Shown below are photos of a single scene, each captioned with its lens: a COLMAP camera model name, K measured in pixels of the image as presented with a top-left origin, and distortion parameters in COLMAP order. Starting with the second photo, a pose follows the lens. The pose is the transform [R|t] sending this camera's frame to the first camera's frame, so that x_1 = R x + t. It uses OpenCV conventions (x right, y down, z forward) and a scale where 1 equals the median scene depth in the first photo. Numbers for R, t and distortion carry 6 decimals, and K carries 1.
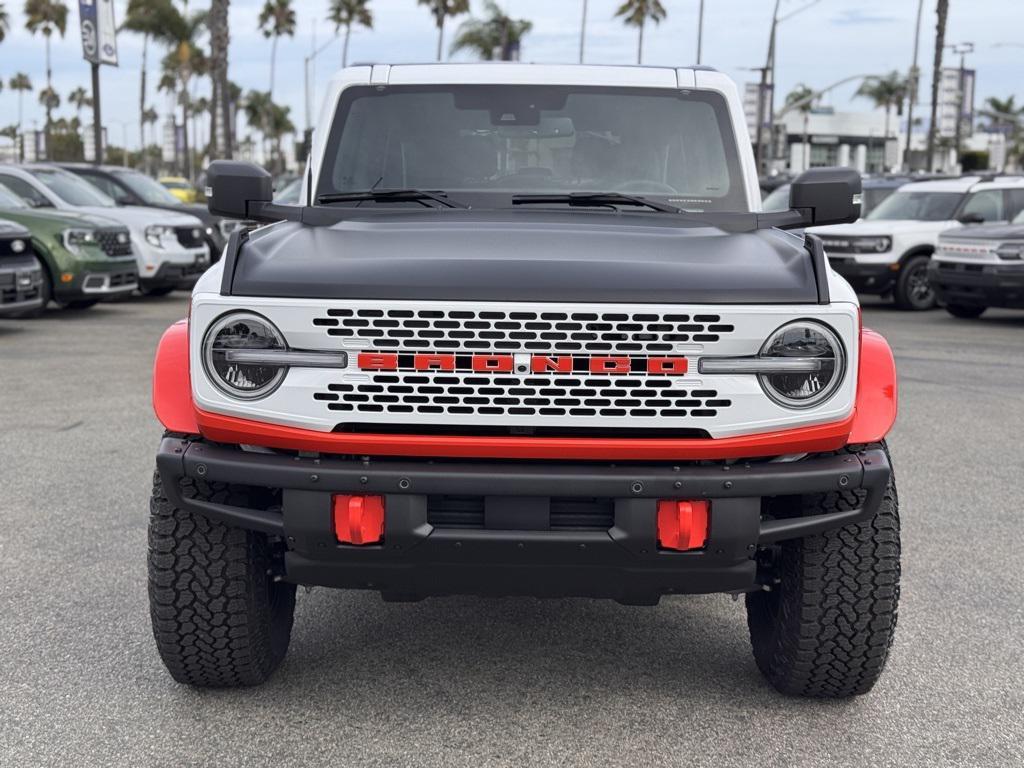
lens RADIAL K [[1587.3, 0, 507.0], [0, 1587.3, 383.0], [0, 0, 1]] dist [0.114373, 0.000000]
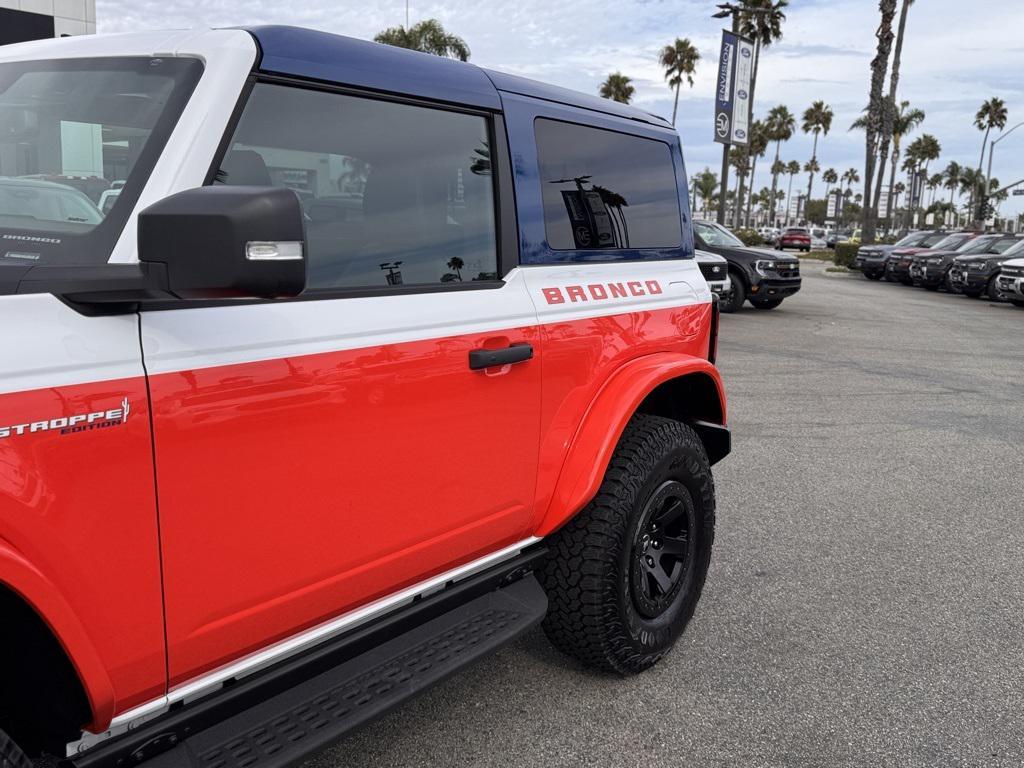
lens RADIAL K [[1031.8, 0, 520.1], [0, 1031.8, 388.3], [0, 0, 1]] dist [0.037789, 0.000000]
pose [[0.828710, 0.115477, -0.547635, 0.662390], [-0.102377, 0.993250, 0.054520, -0.123138], [0.550235, 0.010884, 0.834939, 0.973367]]
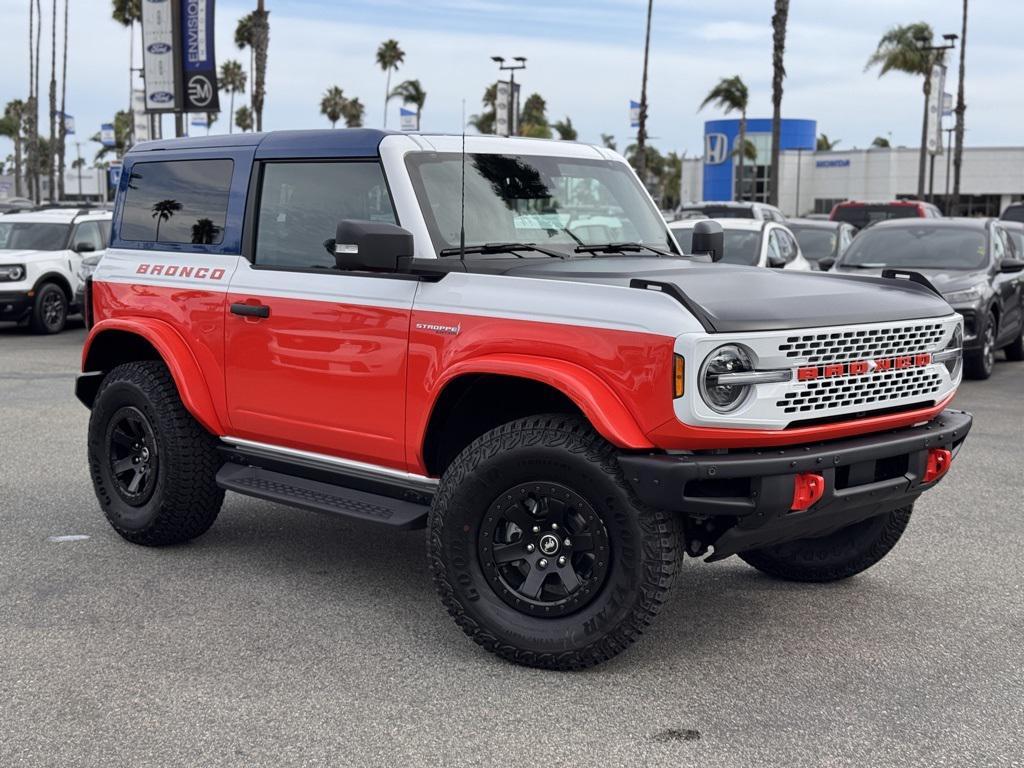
lens RADIAL K [[1501.9, 0, 514.2], [0, 1501.9, 393.6], [0, 0, 1]] dist [0.120721, 0.000000]
pose [[0.698758, -0.092676, 0.709330, -1.147177], [0.093036, 0.994924, 0.038340, -0.067784], [-0.709282, 0.039203, 0.703833, 0.264197]]
